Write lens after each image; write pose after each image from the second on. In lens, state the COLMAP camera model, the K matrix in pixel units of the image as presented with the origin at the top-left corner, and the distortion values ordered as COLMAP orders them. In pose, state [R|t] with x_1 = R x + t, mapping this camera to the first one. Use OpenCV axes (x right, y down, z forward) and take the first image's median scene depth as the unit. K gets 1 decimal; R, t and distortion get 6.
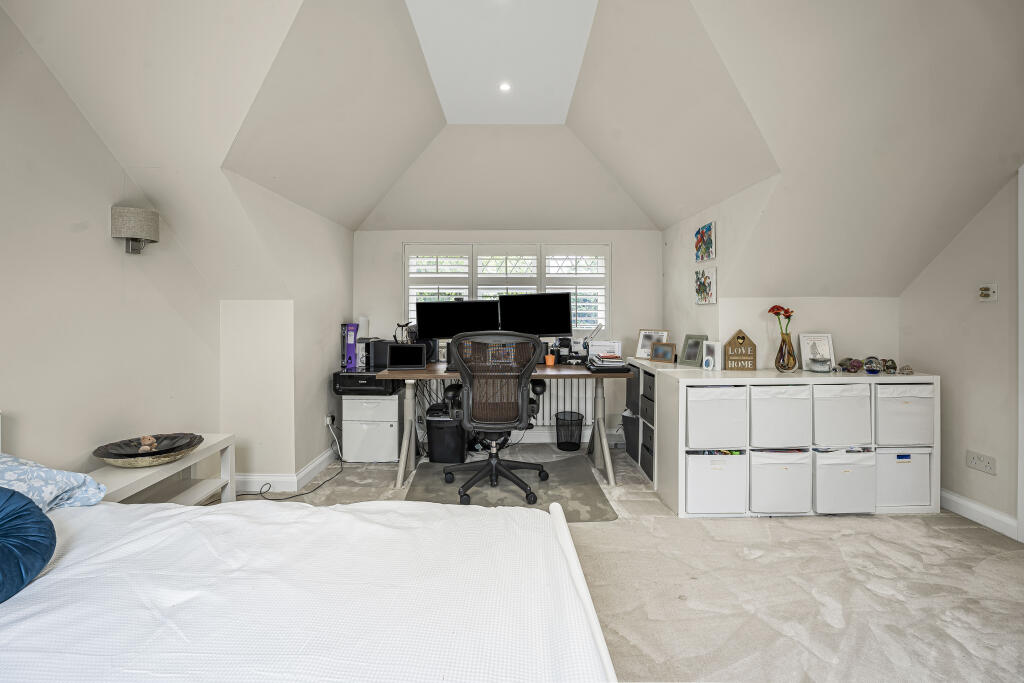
lens RADIAL K [[473.3, 0, 511.9], [0, 473.3, 314.0], [0, 0, 1]] dist [-0.022624, 0.000944]
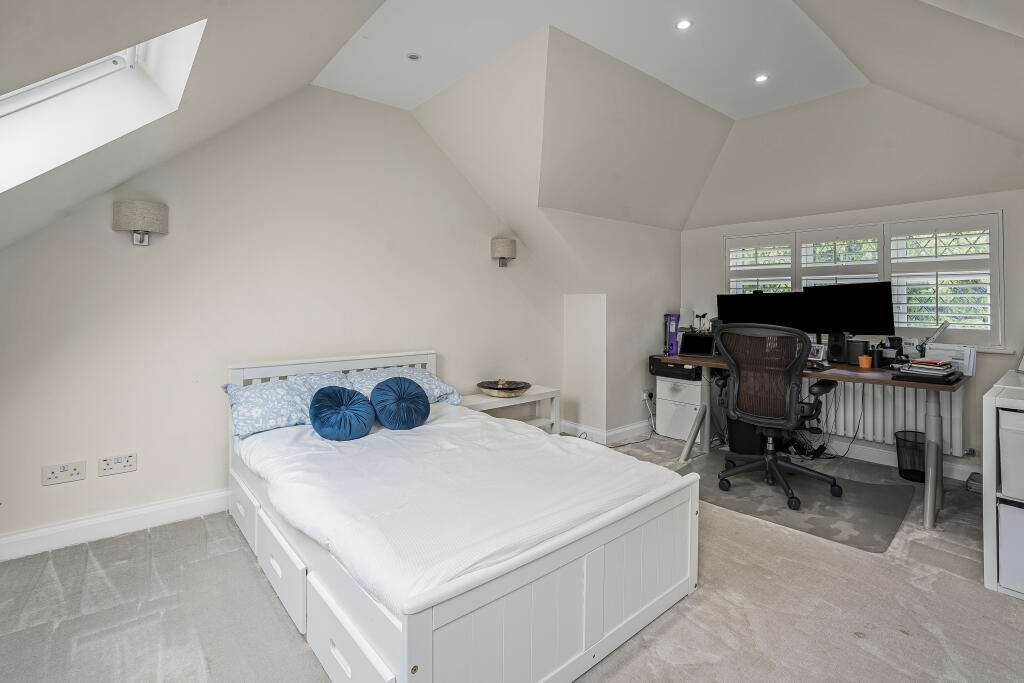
lens RADIAL K [[479.3, 0, 512.1], [0, 479.3, 296.5], [0, 0, 1]] dist [-0.000984, 0.000782]
pose [[0.645250, -0.006040, -0.763948, 0.362987], [-0.011434, 0.999780, -0.017563, 0.002859], [0.763886, 0.020067, 0.645039, -0.042161]]
